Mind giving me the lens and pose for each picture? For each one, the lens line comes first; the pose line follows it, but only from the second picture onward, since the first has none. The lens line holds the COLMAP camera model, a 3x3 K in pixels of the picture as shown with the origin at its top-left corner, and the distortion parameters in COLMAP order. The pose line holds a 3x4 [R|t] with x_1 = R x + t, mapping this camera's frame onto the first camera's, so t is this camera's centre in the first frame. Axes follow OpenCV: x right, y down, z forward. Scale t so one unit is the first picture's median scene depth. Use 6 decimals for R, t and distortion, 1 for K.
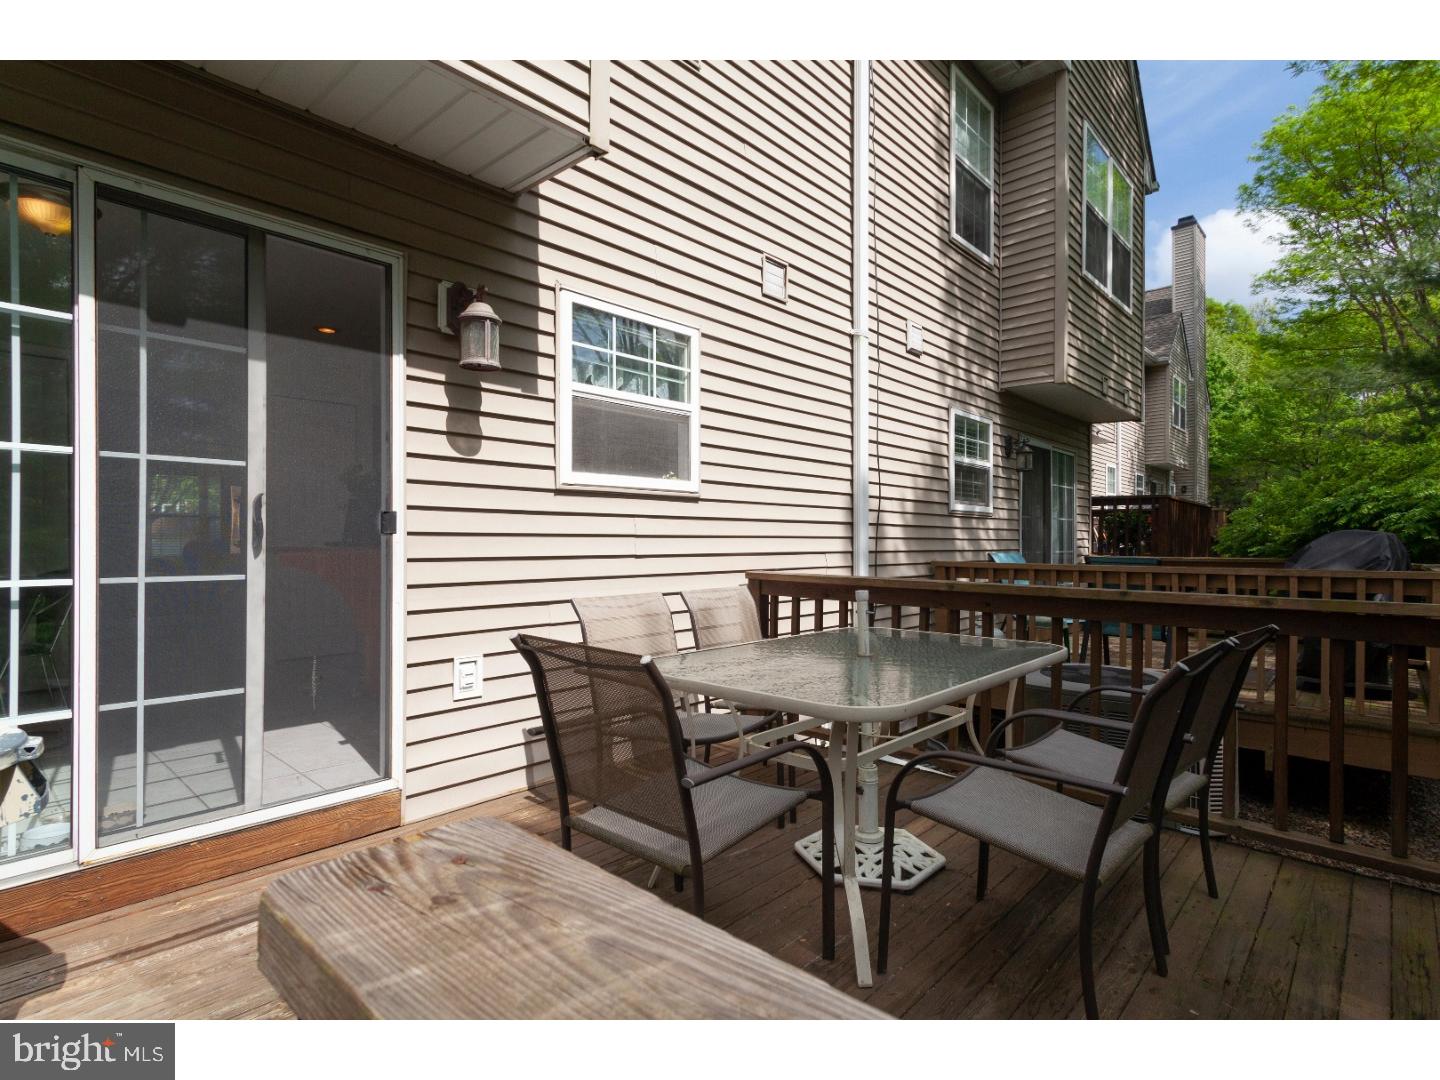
lens RADIAL K [[716.6, 0, 720.0], [0, 716.6, 540.0], [0, 0, 1]] dist [-0.020519, 0.015007]
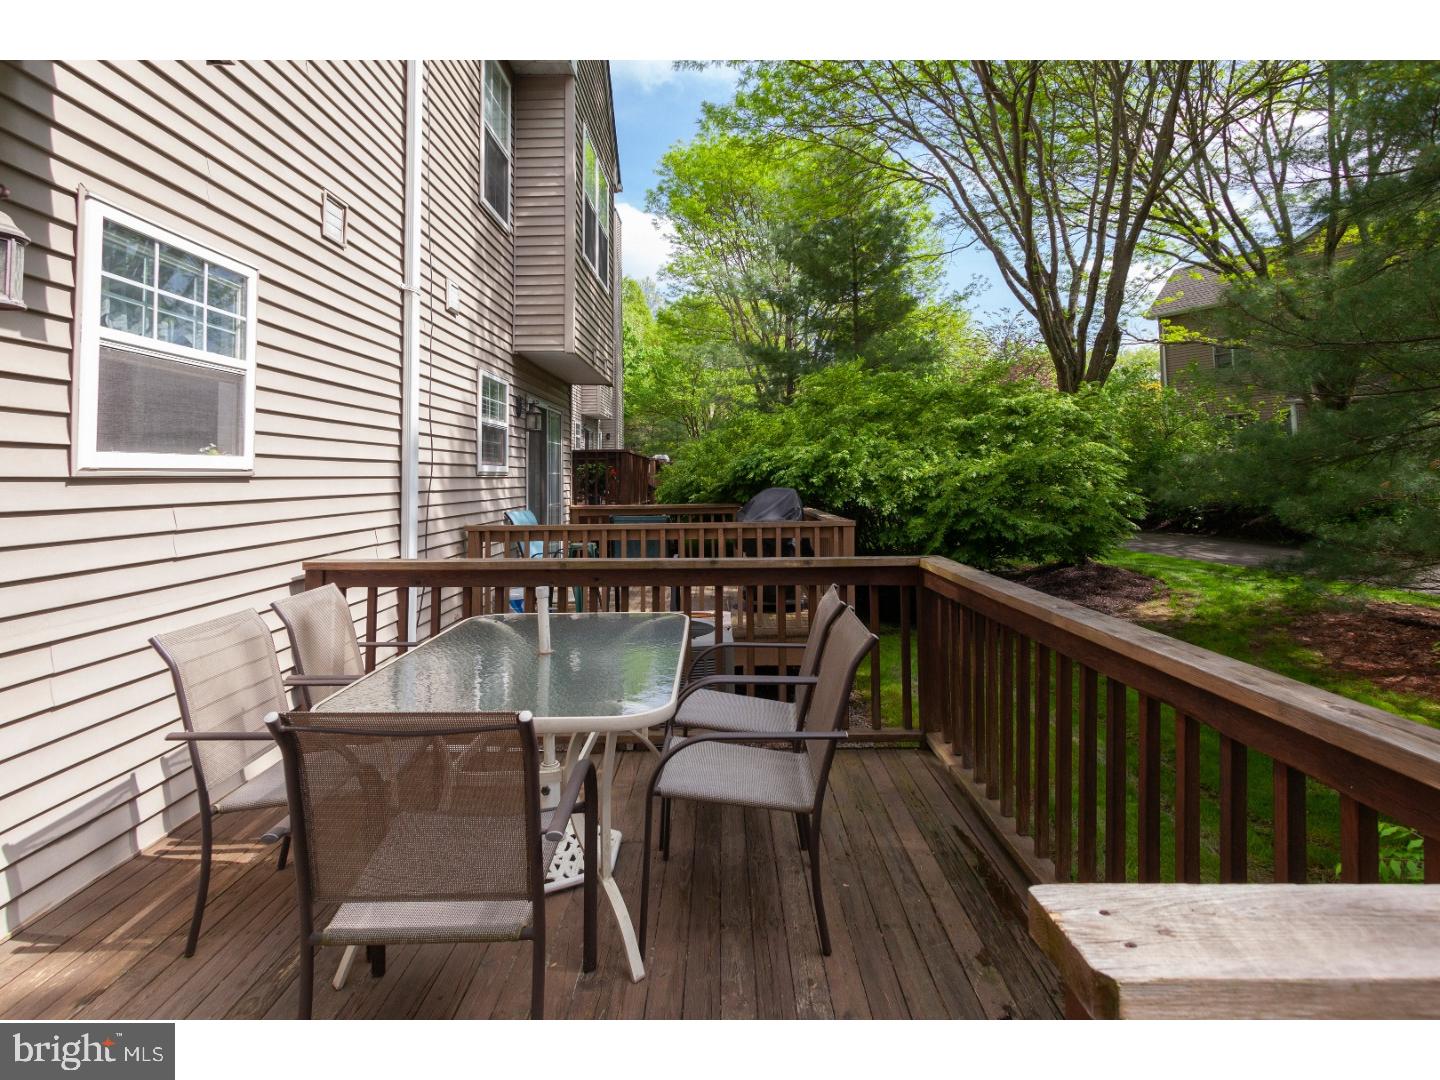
lens RADIAL K [[746.9, 0, 717.6], [0, 746.9, 430.1], [0, 0, 1]] dist [-0.010217, 0.000291]
pose [[0.730813, 0.028223, 0.681994, -0.169433], [0.015127, 0.998230, -0.057520, -0.042482], [-0.682411, 0.052353, 0.729092, 0.024868]]
